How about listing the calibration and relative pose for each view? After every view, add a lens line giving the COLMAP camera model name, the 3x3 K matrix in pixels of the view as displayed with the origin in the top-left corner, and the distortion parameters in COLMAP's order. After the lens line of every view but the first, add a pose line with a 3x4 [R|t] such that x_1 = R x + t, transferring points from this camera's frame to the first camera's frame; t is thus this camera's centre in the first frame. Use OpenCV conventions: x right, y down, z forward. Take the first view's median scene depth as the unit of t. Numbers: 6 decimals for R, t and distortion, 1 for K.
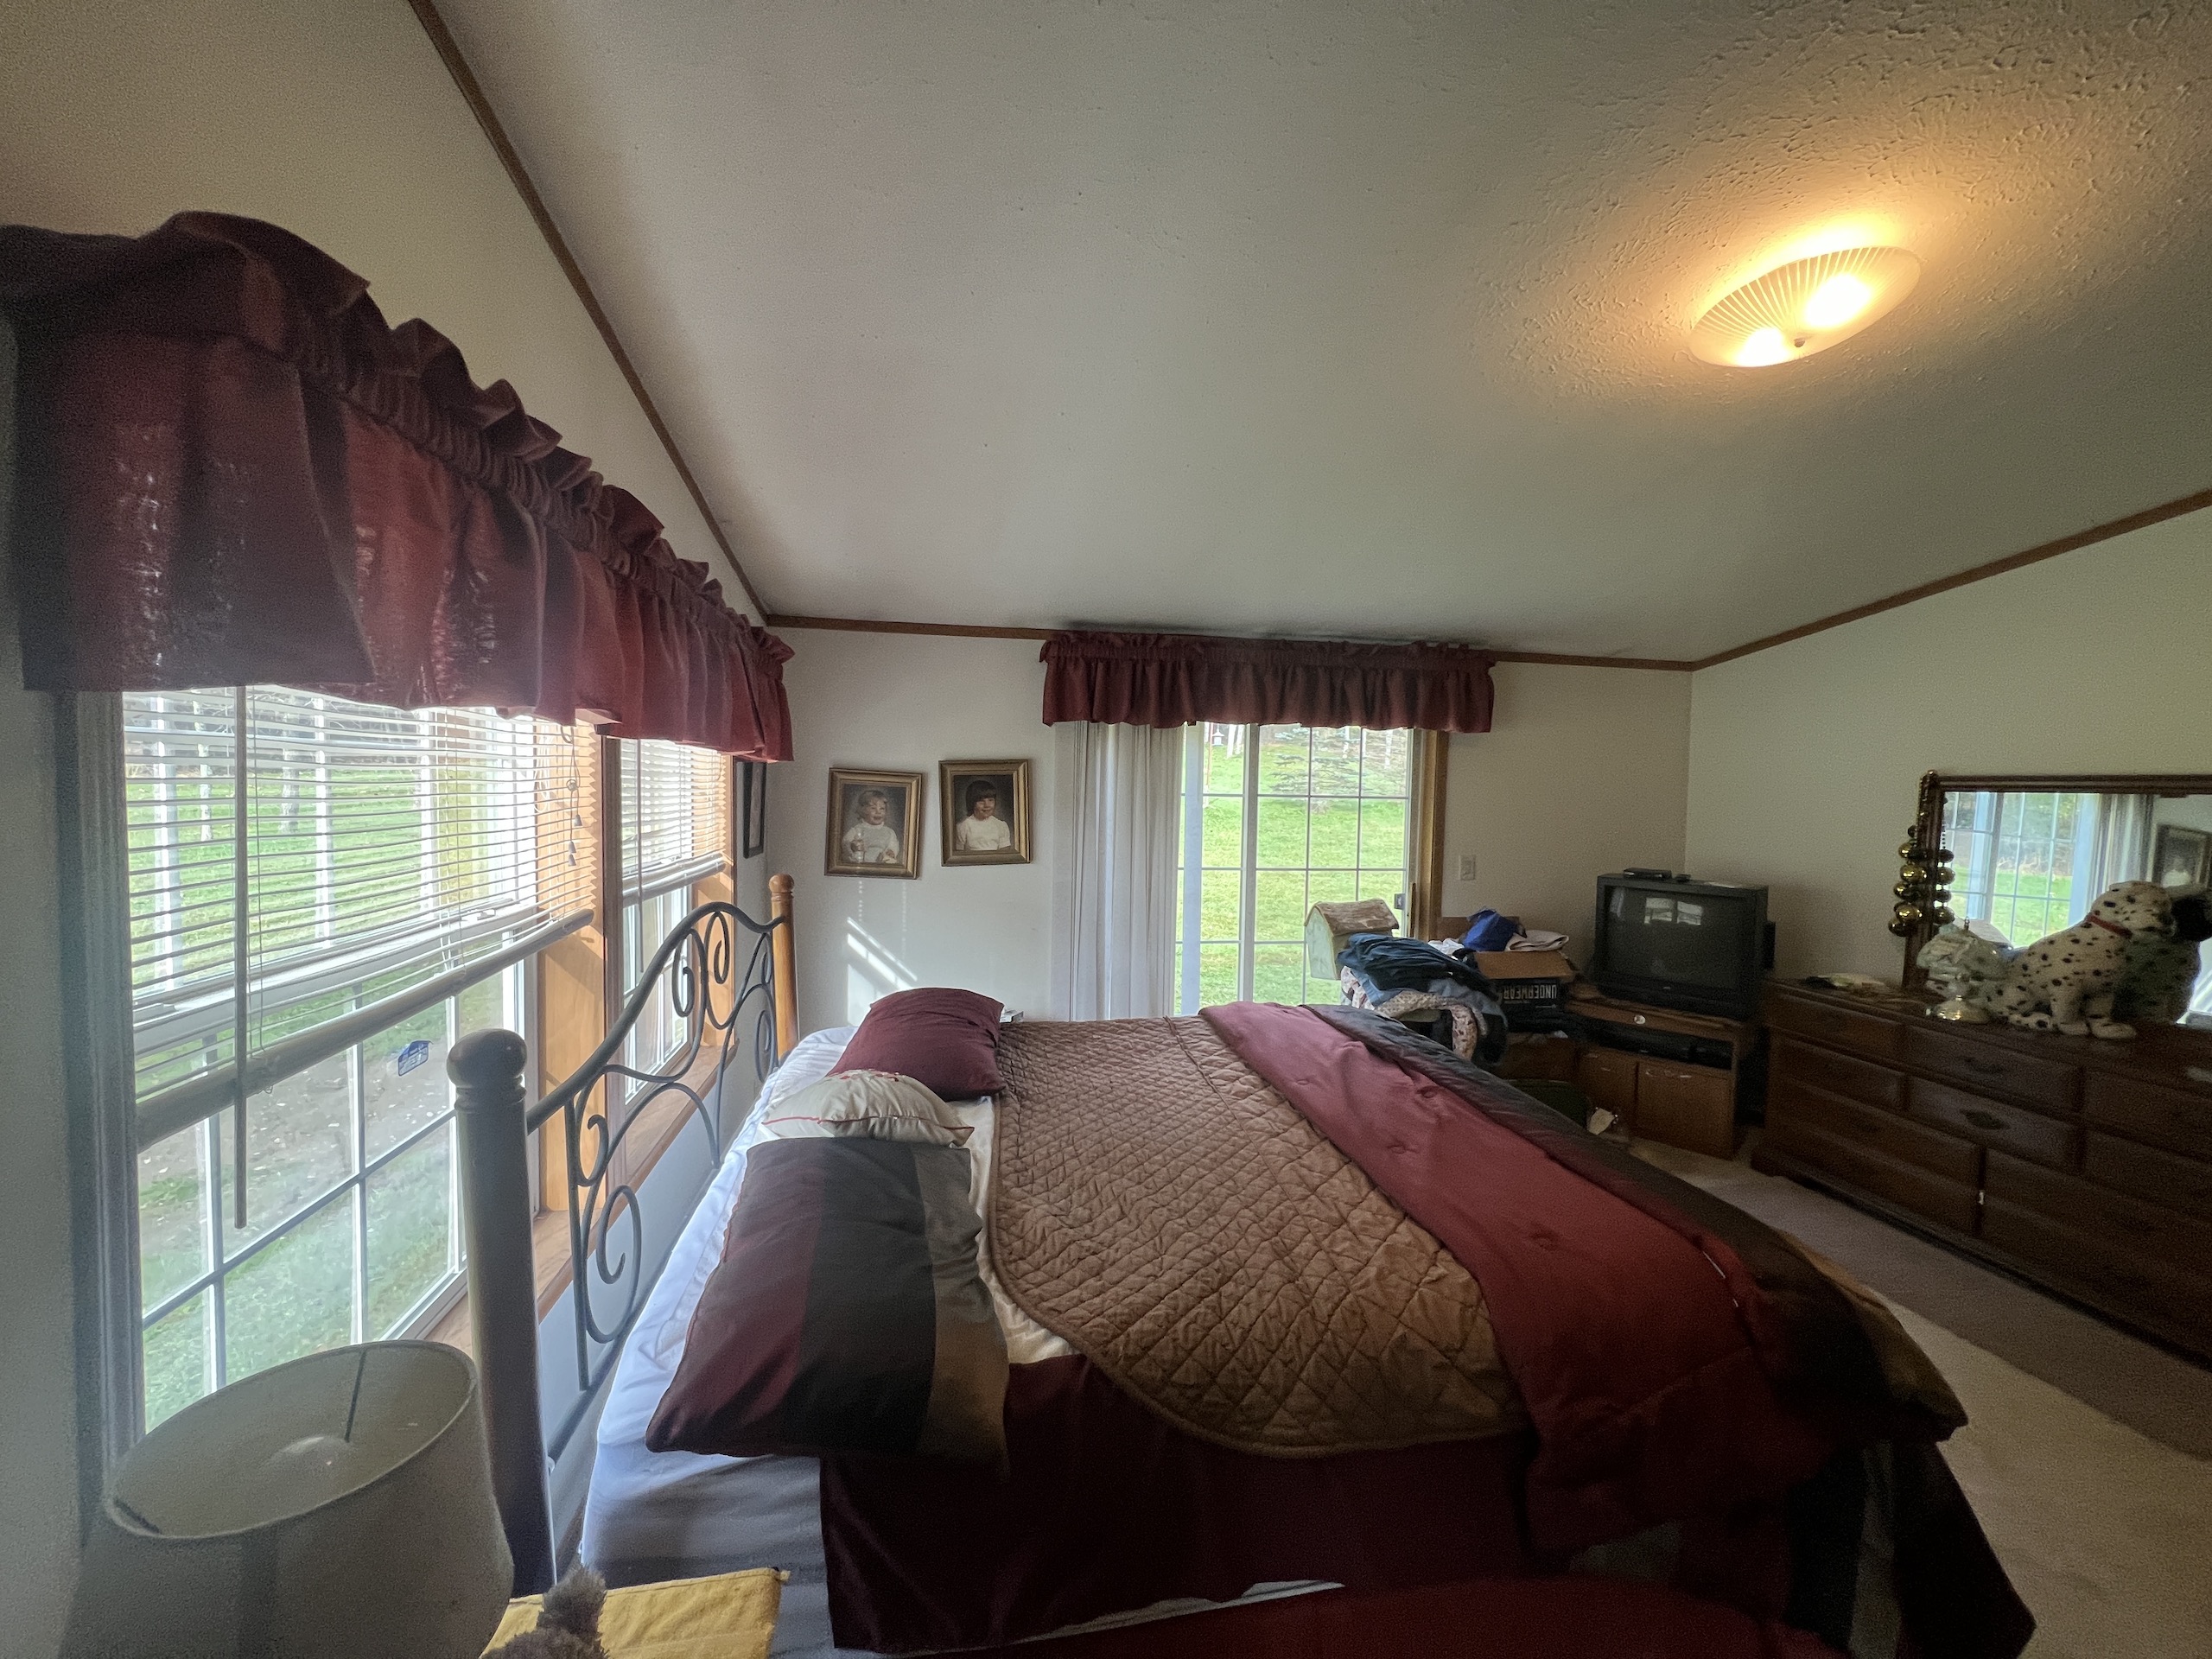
lens RADIAL K [[883.2, 0, 1106.0], [0, 883.2, 829.5], [0, 0, 1]] dist [0.000004, 0.000166]
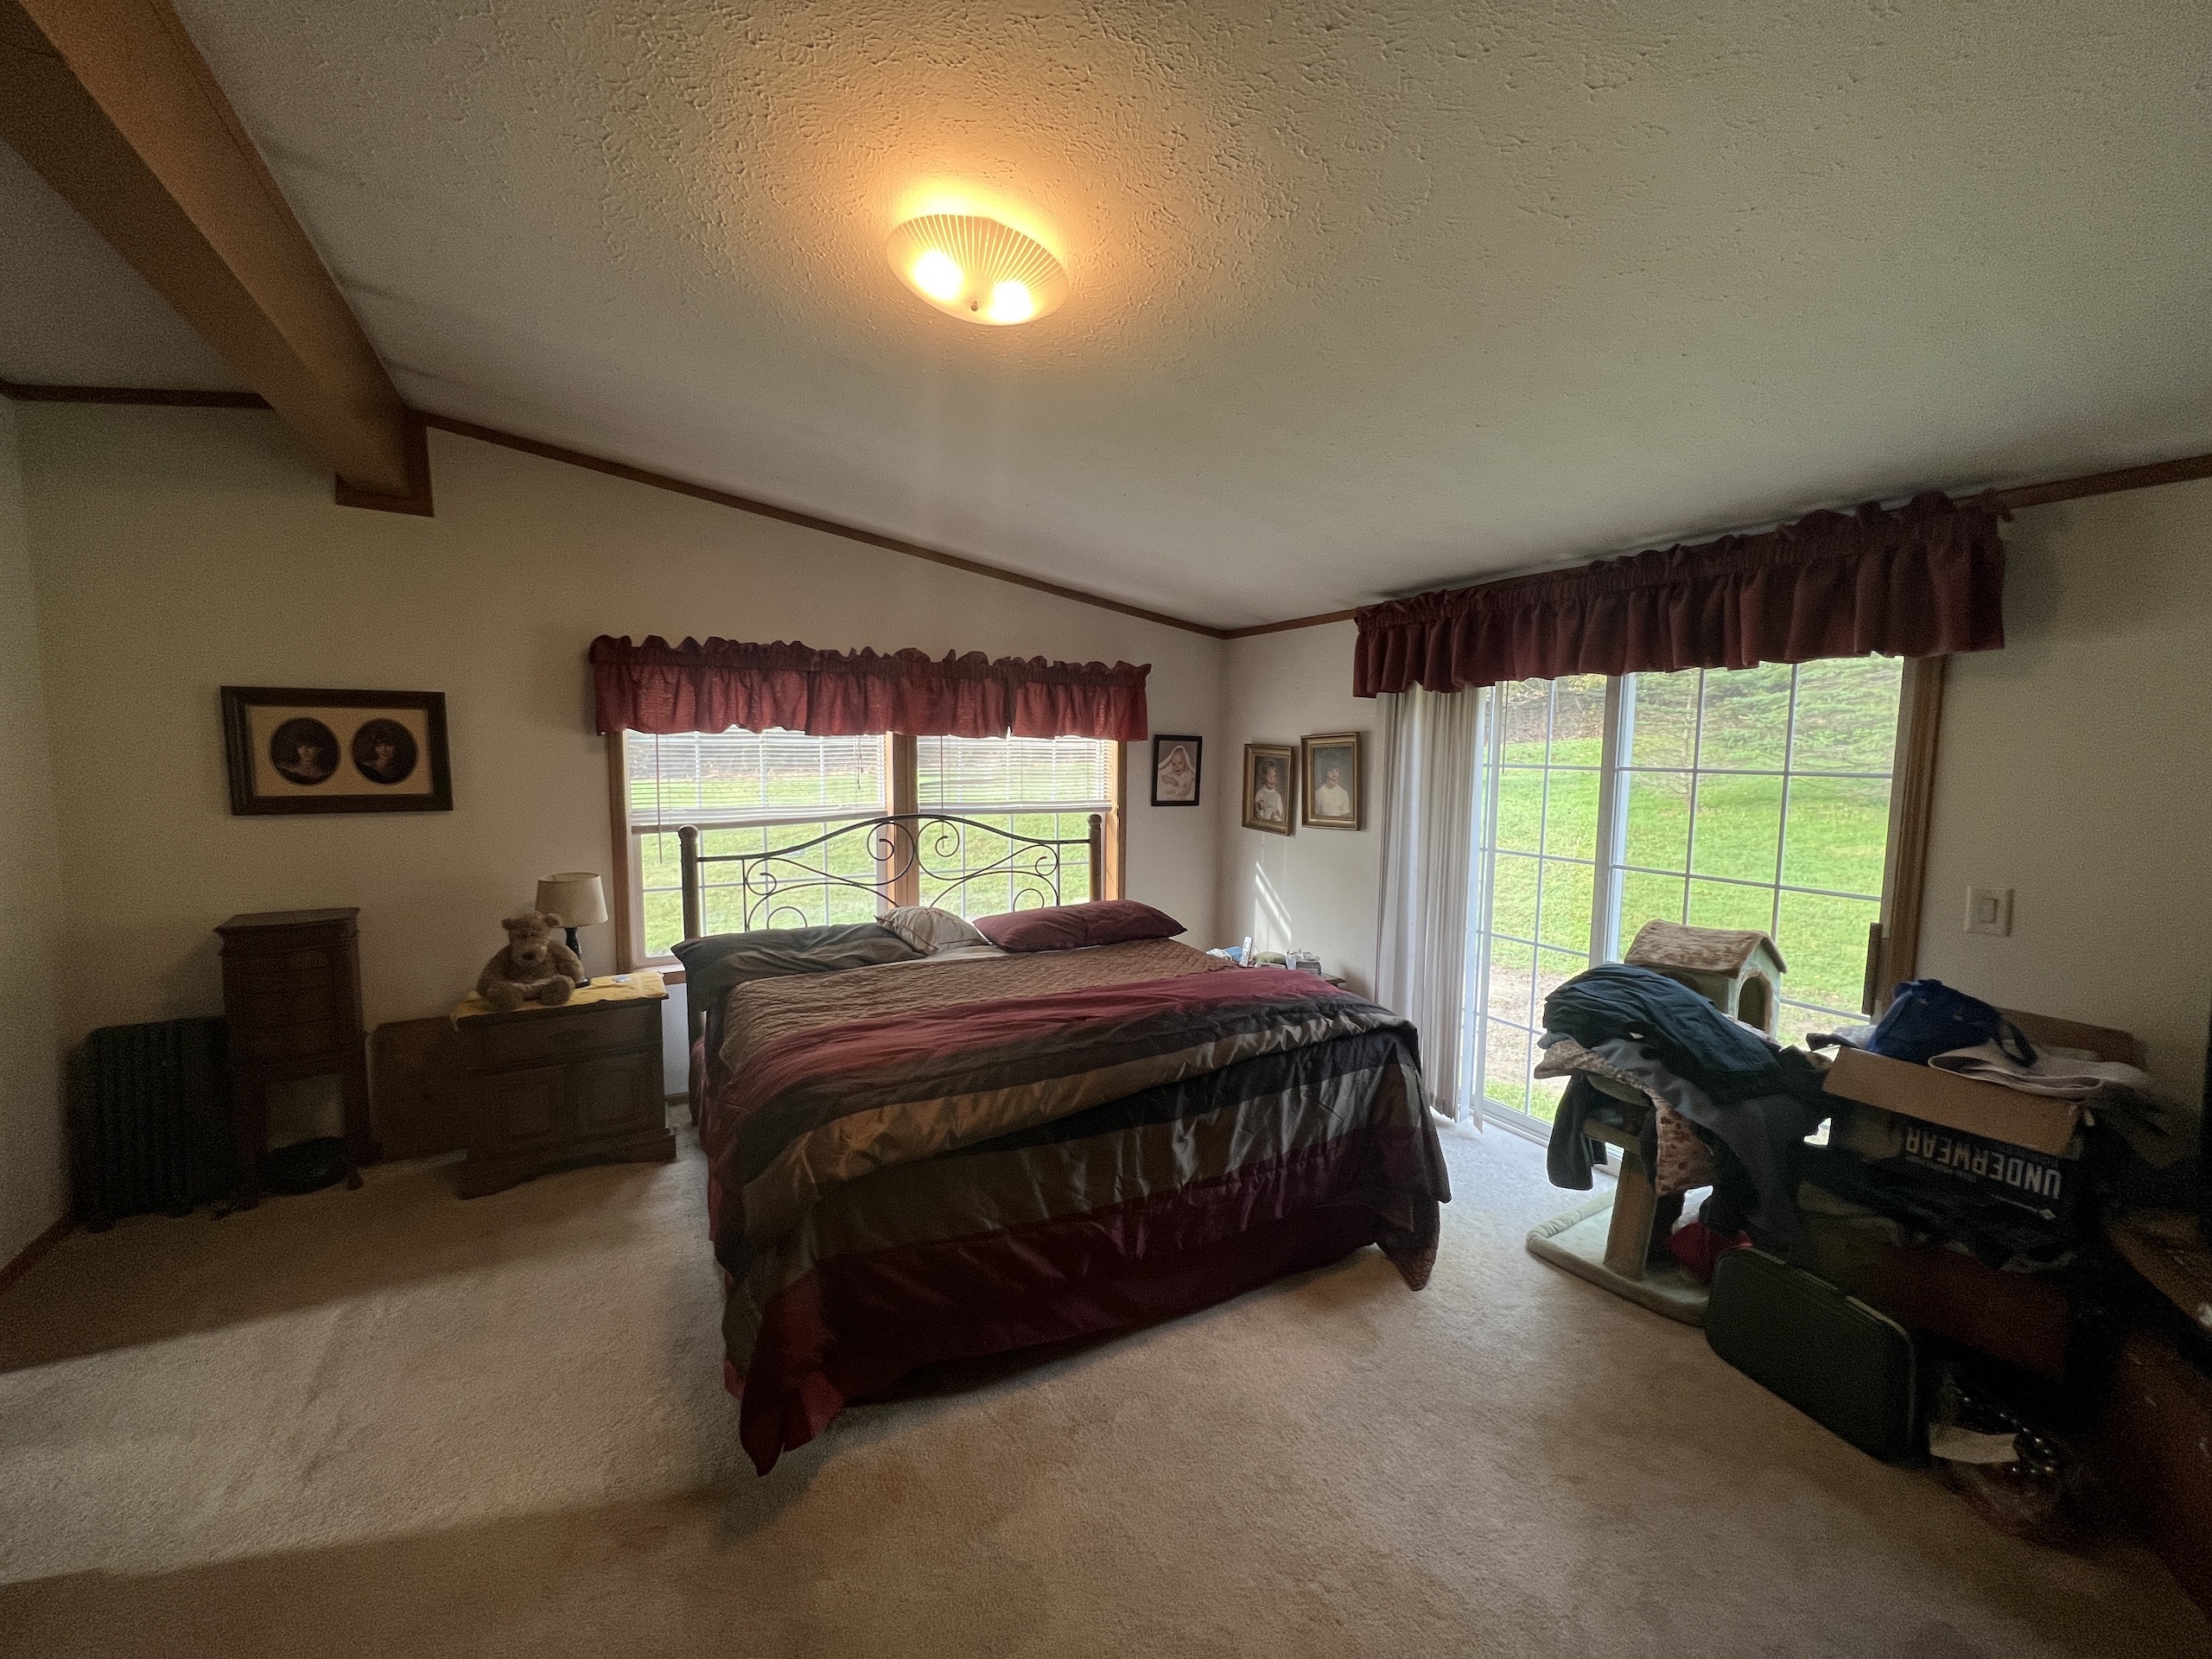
lens RADIAL K [[883.2, 0, 1106.0], [0, 883.2, 829.5], [0, 0, 1]] dist [0.000004, 0.000166]
pose [[0.325260, 0.075375, -0.942616, 0.829680], [-0.039126, 0.997037, 0.066226, -0.021845], [0.944815, 0.015340, 0.327246, 0.375825]]
